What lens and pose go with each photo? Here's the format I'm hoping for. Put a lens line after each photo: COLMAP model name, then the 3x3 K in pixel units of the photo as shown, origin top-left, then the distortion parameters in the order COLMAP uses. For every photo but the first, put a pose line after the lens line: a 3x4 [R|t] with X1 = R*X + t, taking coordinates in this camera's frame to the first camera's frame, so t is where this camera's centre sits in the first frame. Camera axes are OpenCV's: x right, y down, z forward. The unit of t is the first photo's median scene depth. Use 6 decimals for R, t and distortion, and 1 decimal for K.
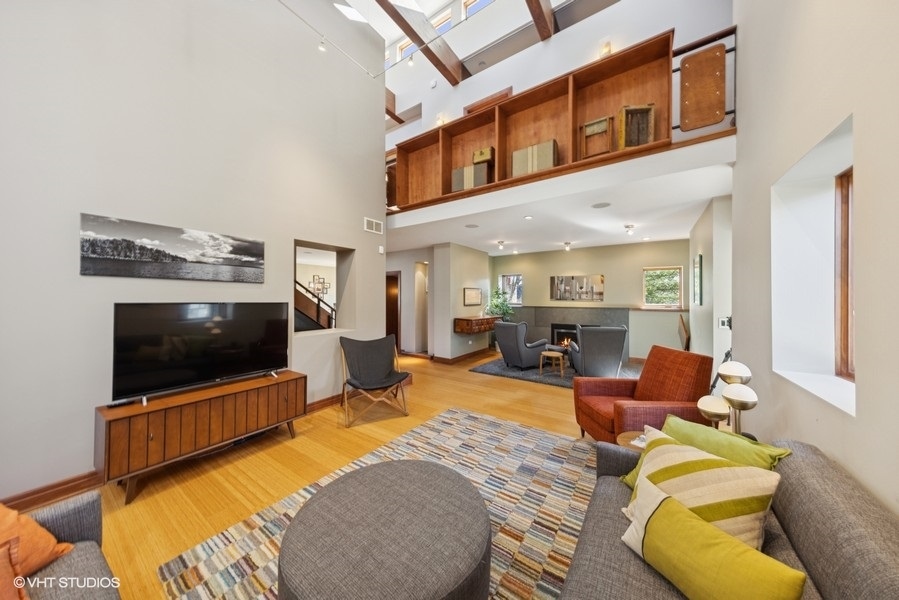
lens RADIAL K [[286.6, 0, 447.7], [0, 286.6, 297.1], [0, 0, 1]] dist [0.001248, -0.000031]
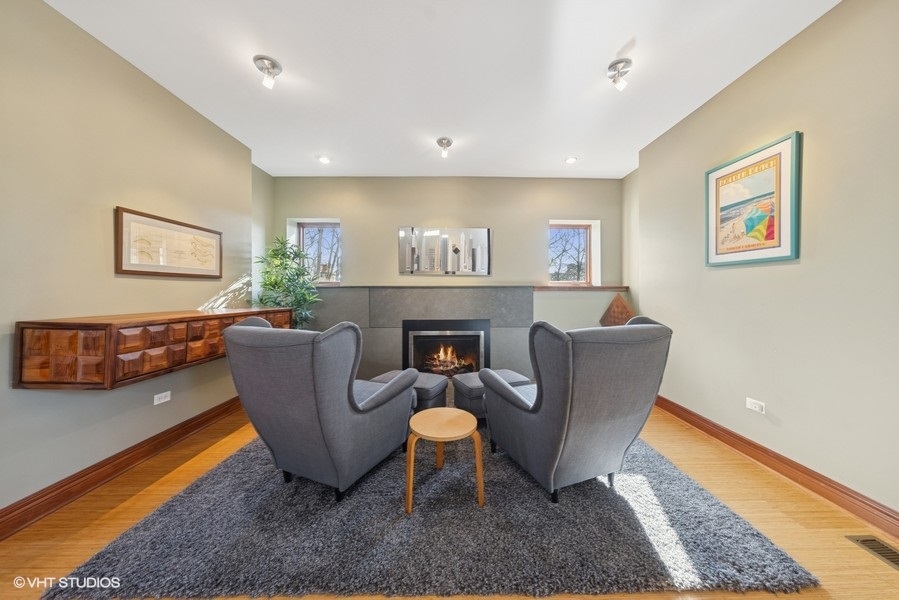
lens RADIAL K [[286.6, 0, 457.3], [0, 286.6, 294.4], [0, 0, 1]] dist [0.001248, -0.000031]
pose [[0.804982, -0.003876, 0.593287, 0.344036], [-0.001565, 0.999961, 0.008656, 0.104129], [-0.593297, -0.007896, 0.804945, 1.301789]]
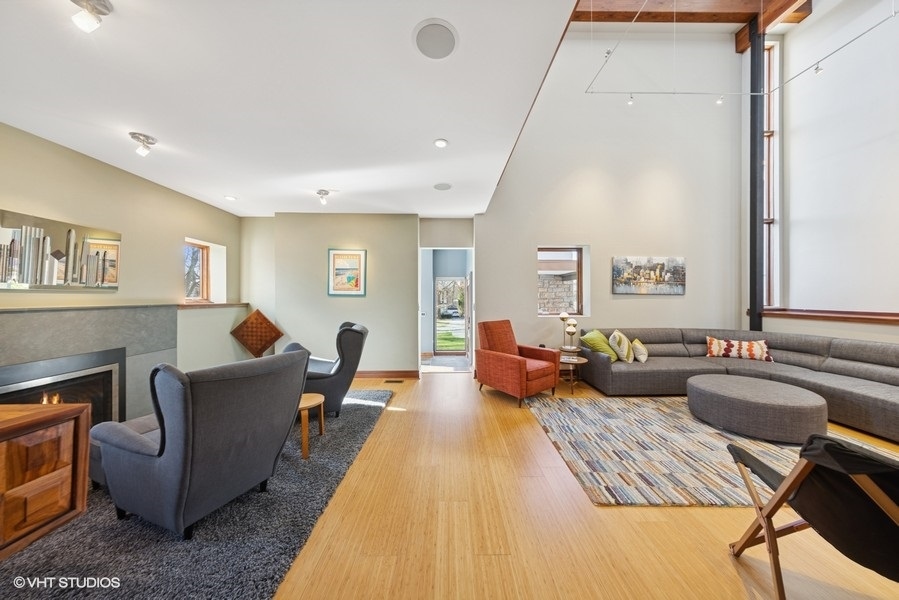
lens RADIAL K [[286.6, 0, 454.4], [0, 286.6, 293.8], [0, 0, 1]] dist [0.001248, -0.000031]
pose [[-0.601572, 0.010945, 0.798743, -0.280737], [-0.000712, 0.999898, -0.014238, 0.050883], [-0.798818, -0.009134, -0.601503, 1.887429]]
